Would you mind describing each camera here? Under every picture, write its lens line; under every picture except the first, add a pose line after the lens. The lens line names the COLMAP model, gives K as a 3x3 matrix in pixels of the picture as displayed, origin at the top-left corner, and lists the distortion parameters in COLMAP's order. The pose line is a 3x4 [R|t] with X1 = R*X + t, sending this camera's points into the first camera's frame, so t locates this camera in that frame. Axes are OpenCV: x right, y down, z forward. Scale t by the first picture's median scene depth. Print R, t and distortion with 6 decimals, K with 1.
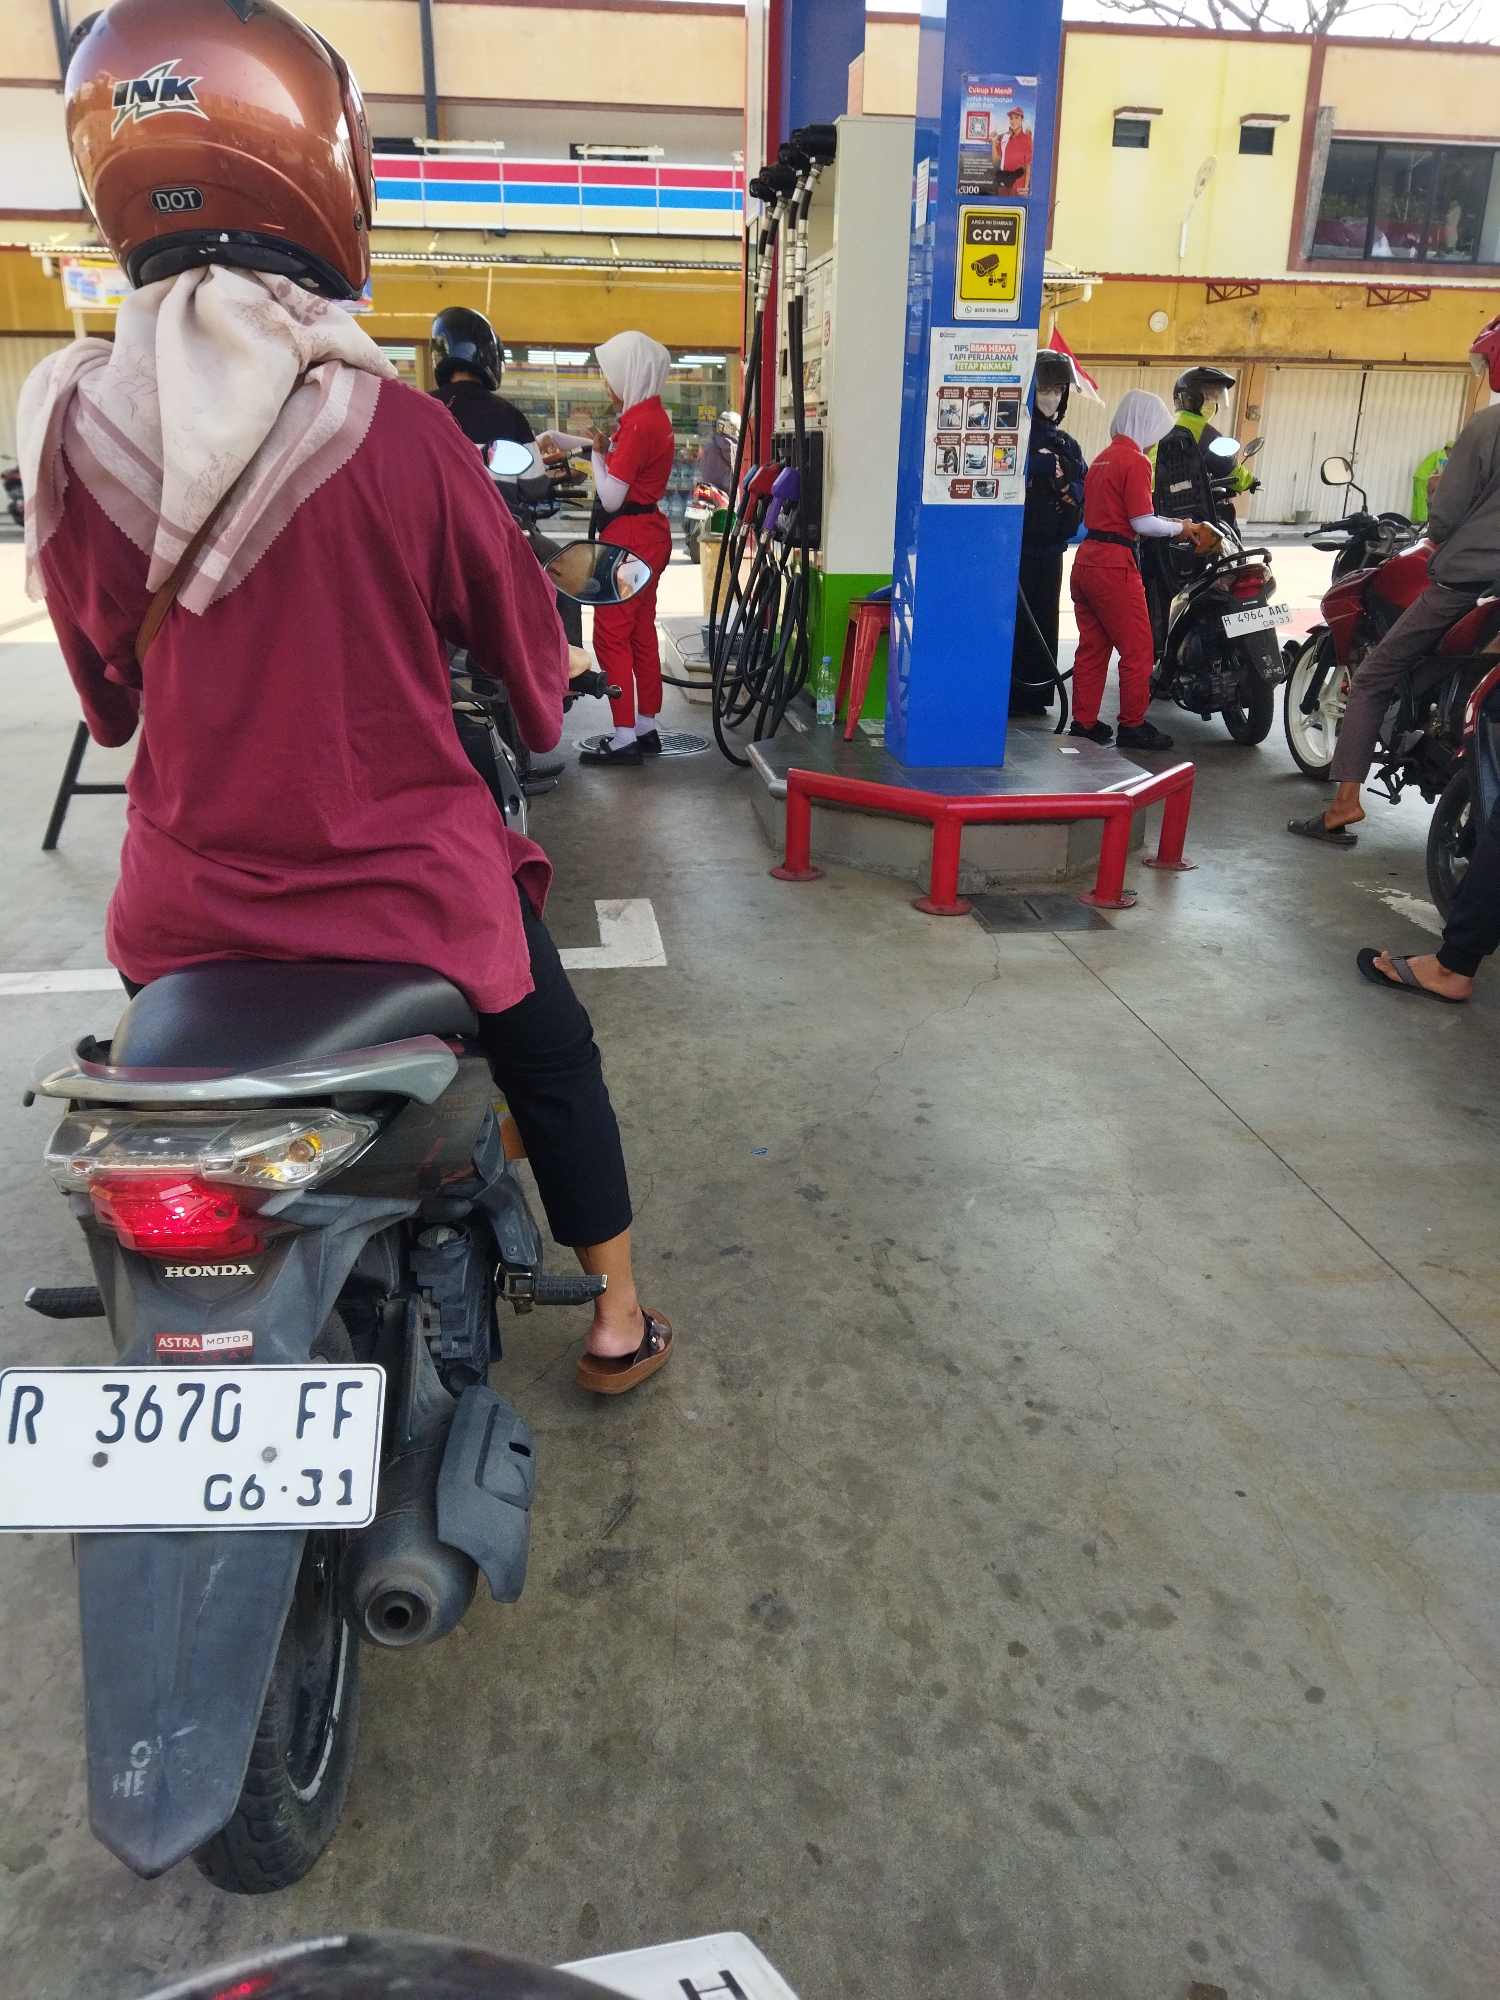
lens RADIAL K [[1493.1, 0, 750.1], [0, 1493.1, 985.2], [0, 0, 1]] dist [0.125232, -0.185275]
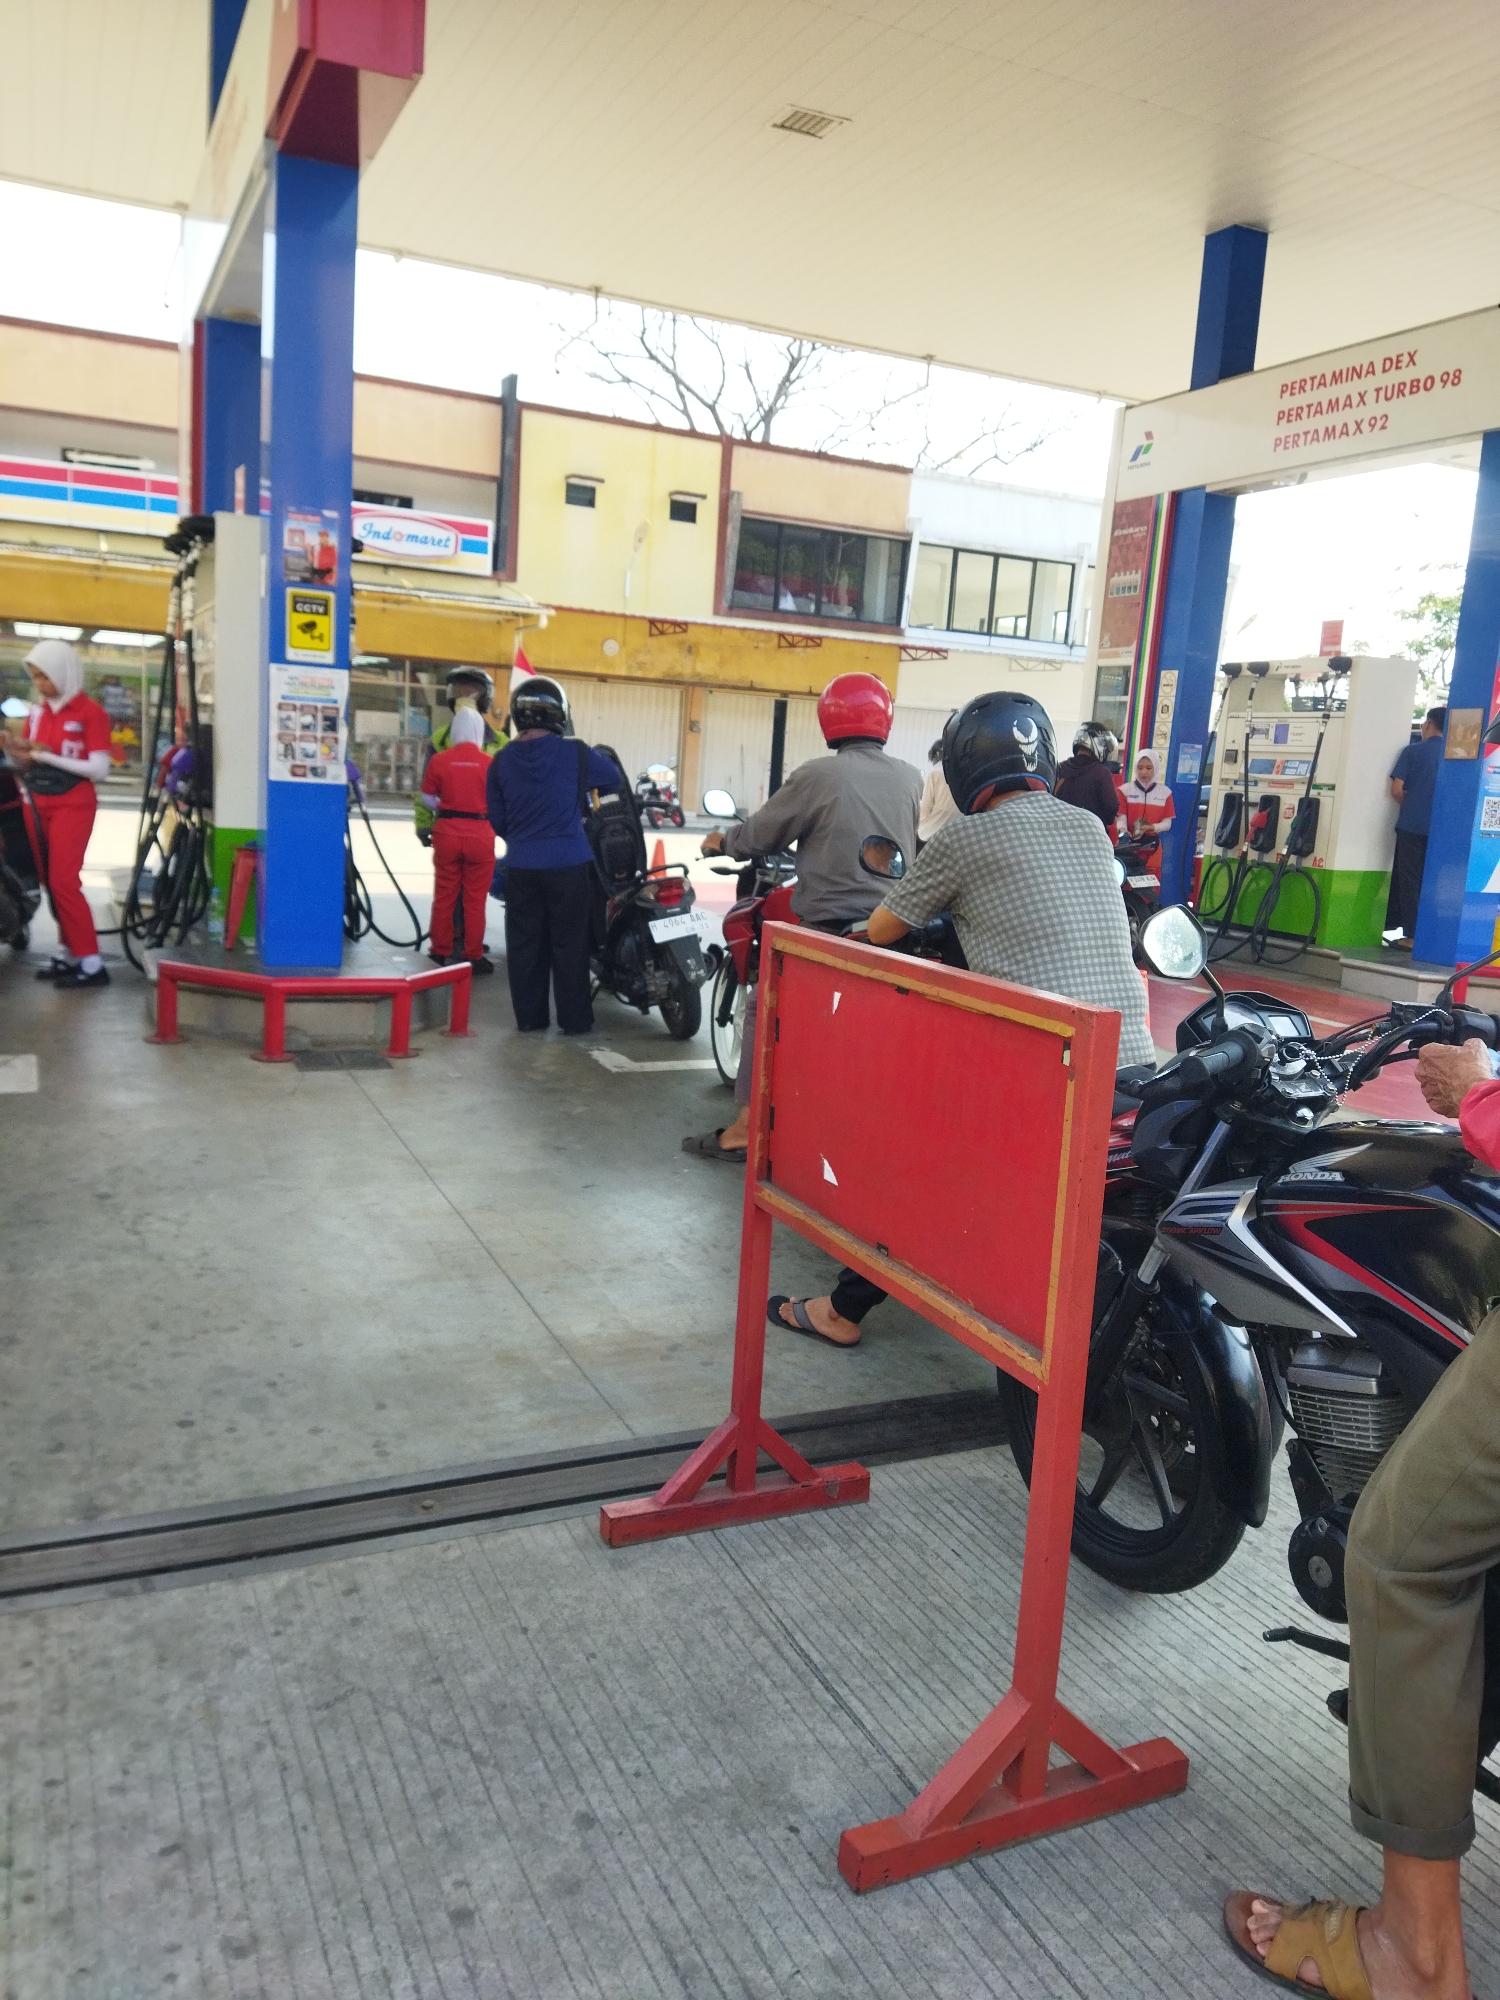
lens RADIAL K [[1493.1, 0, 750.1], [0, 1493.1, 985.2], [0, 0, 1]] dist [0.125232, -0.185275]
pose [[0.954060, 0.003027, 0.299601, 0.086034], [0.050143, 0.984233, -0.169621, 0.092563], [-0.295391, 0.176851, 0.938865, -0.296655]]
